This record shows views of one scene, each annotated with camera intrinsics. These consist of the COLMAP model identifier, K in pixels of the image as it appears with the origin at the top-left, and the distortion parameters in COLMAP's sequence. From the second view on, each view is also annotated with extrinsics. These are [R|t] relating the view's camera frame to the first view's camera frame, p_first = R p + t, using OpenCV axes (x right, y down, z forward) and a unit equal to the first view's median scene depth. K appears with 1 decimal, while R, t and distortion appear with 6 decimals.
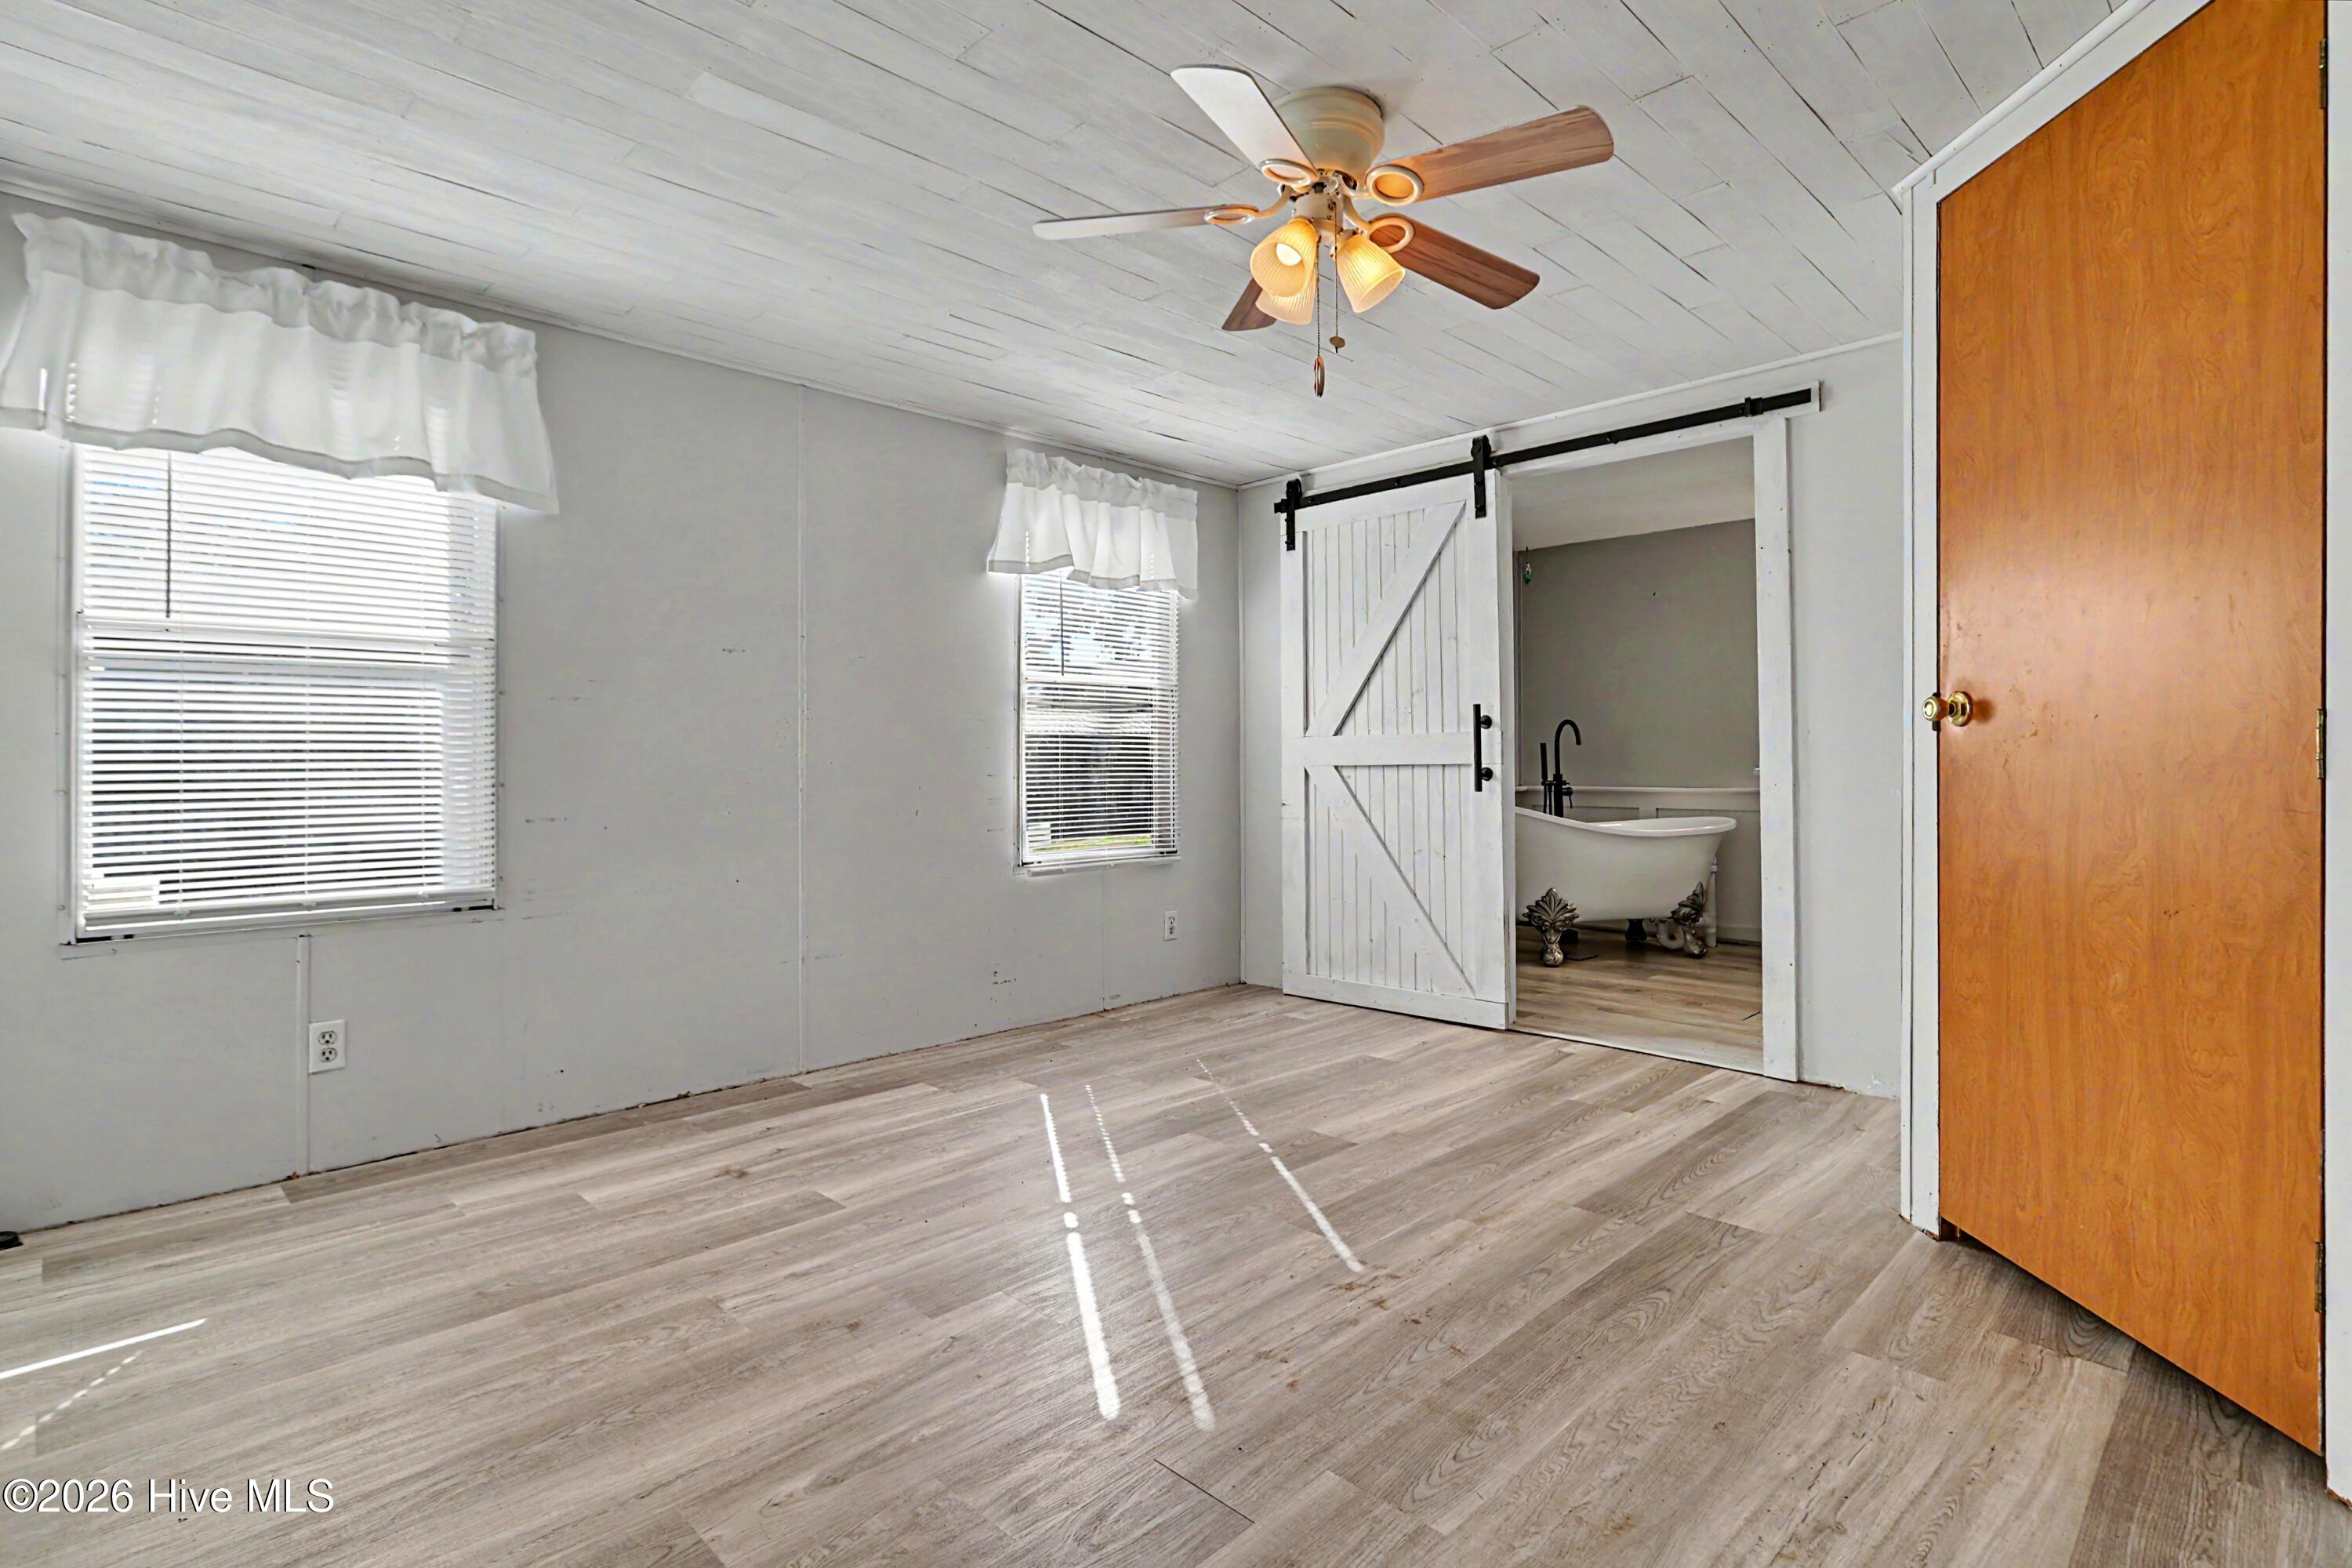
lens RADIAL K [[1206.9, 0, 1181.3], [0, 1206.9, 744.7], [0, 0, 1]] dist [-0.002815, -0.000307]
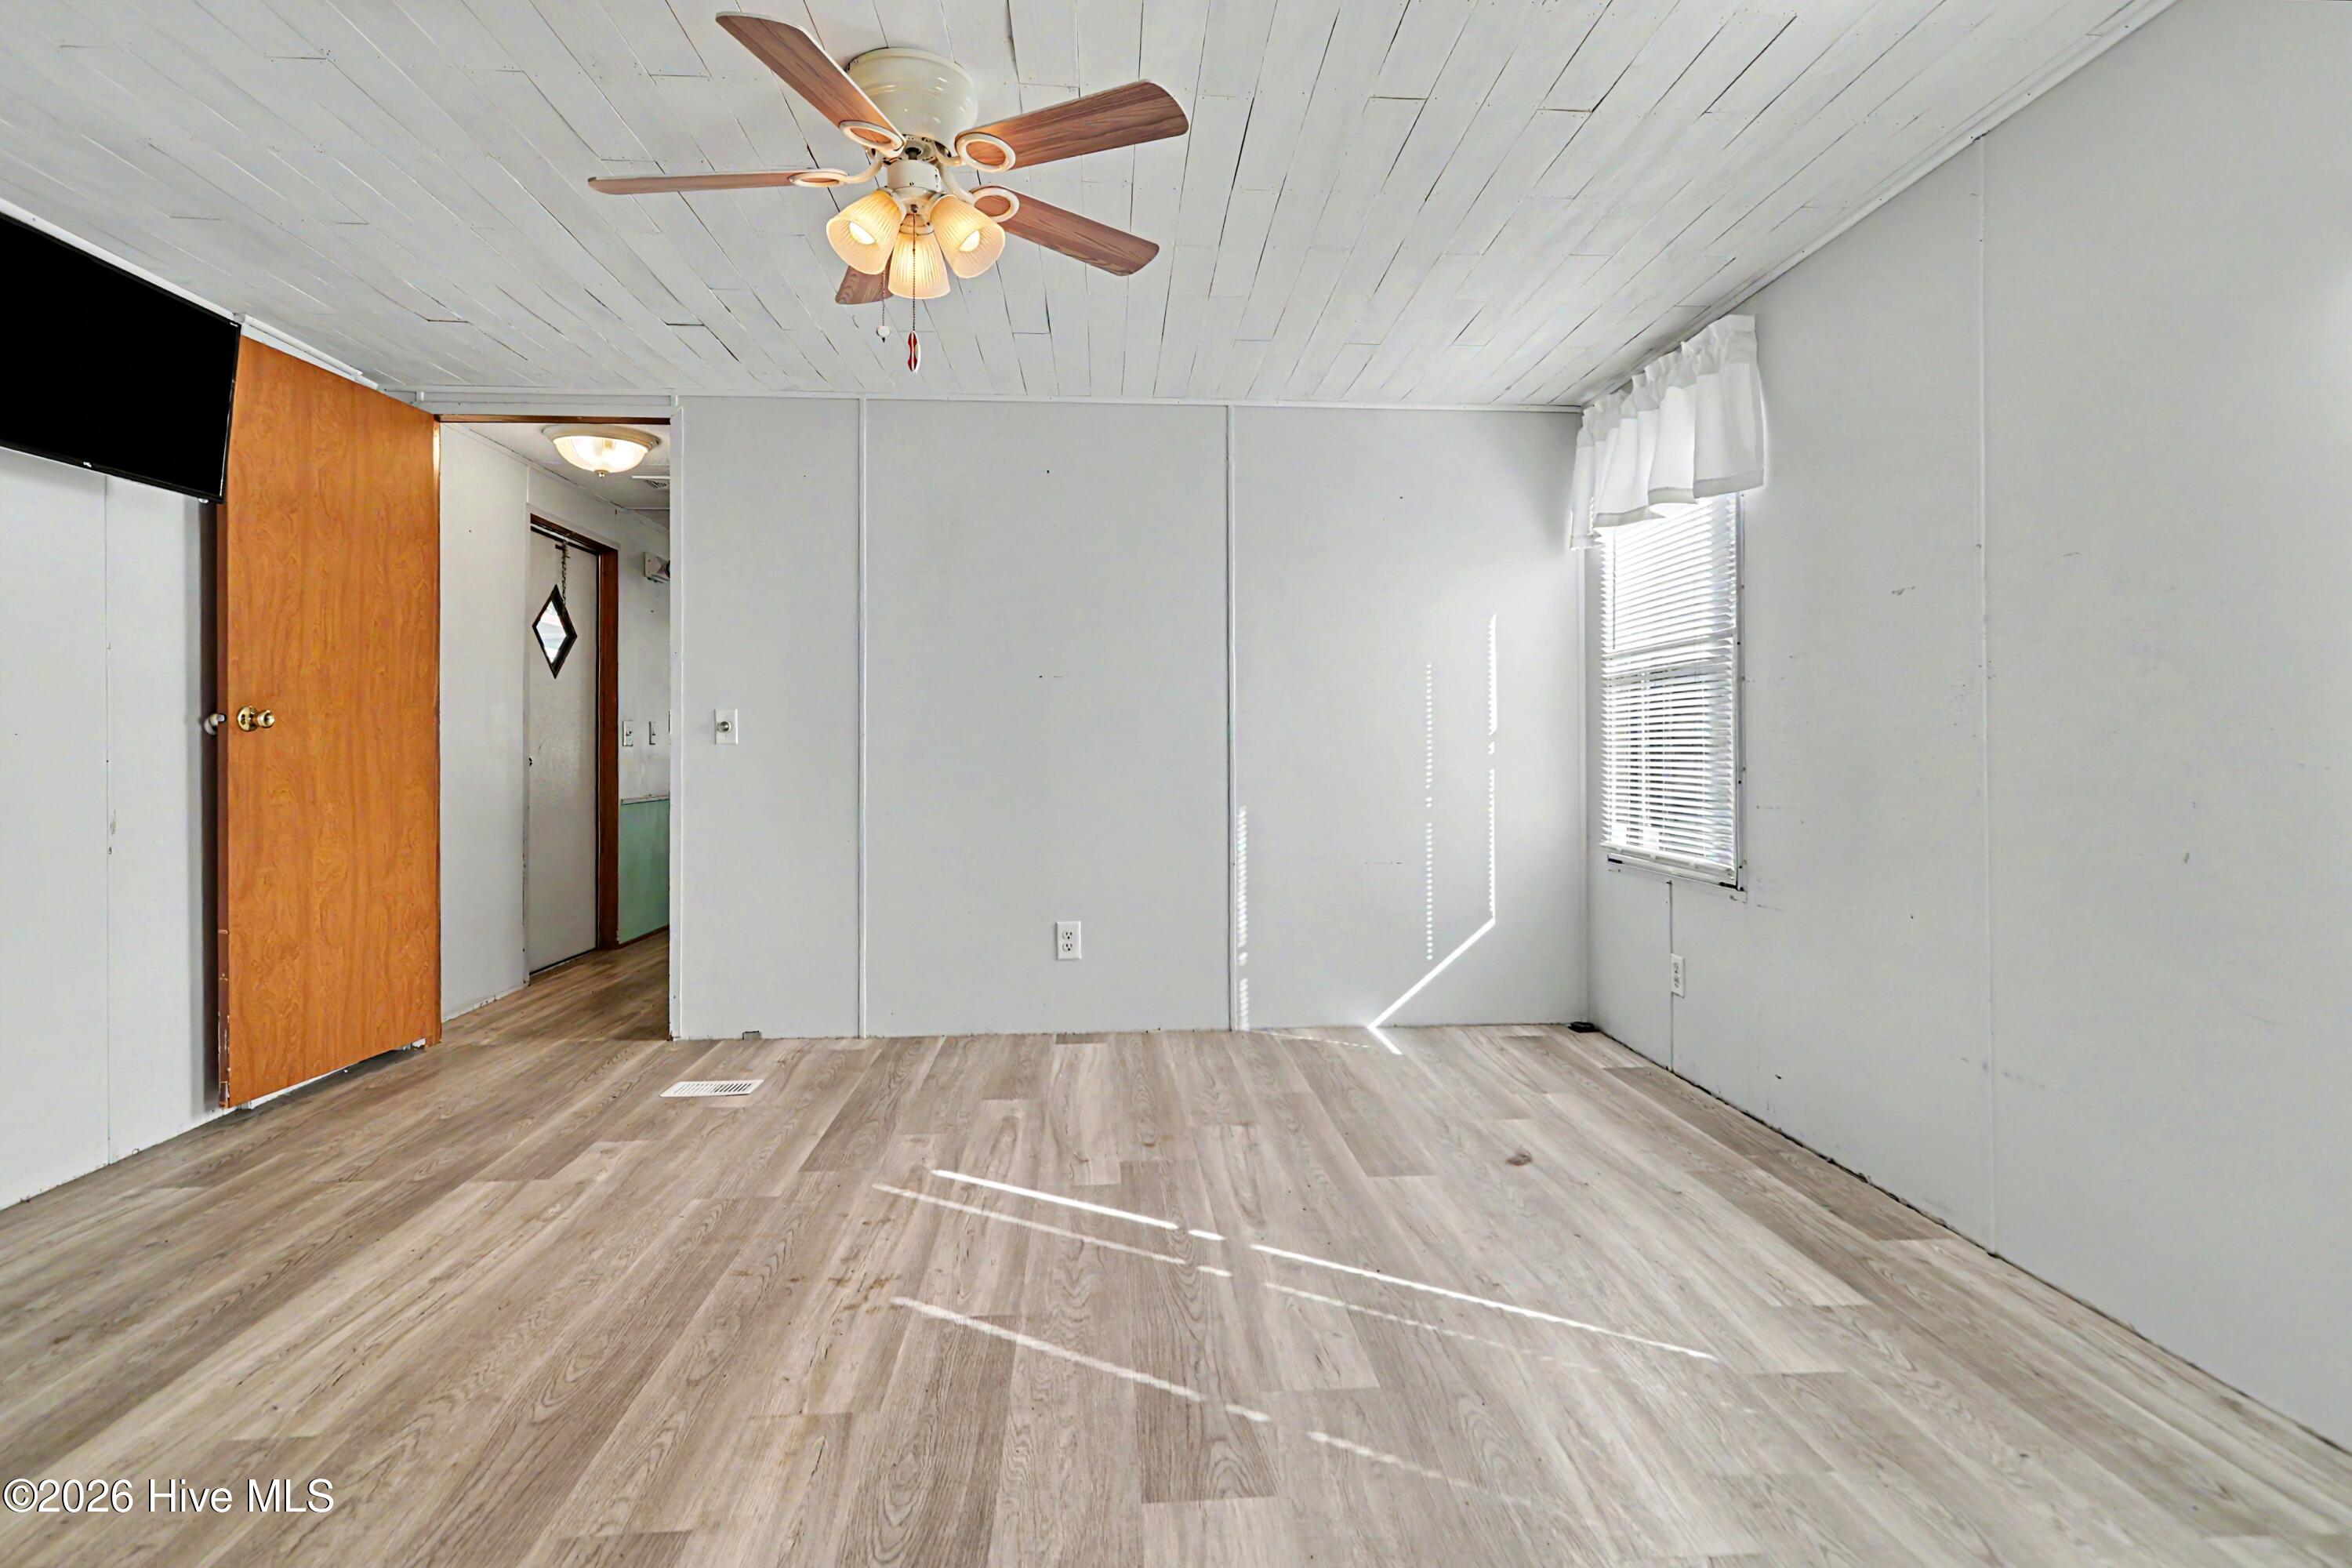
lens RADIAL K [[1206.9, 0, 1181.3], [0, 1206.9, 744.7], [0, 0, 1]] dist [-0.002815, -0.000307]
pose [[-0.681737, 0.001986, -0.731595, 0.685194], [0.019895, 0.999677, -0.015826, 0.027618], [0.731327, -0.025344, -0.681556, 1.841696]]
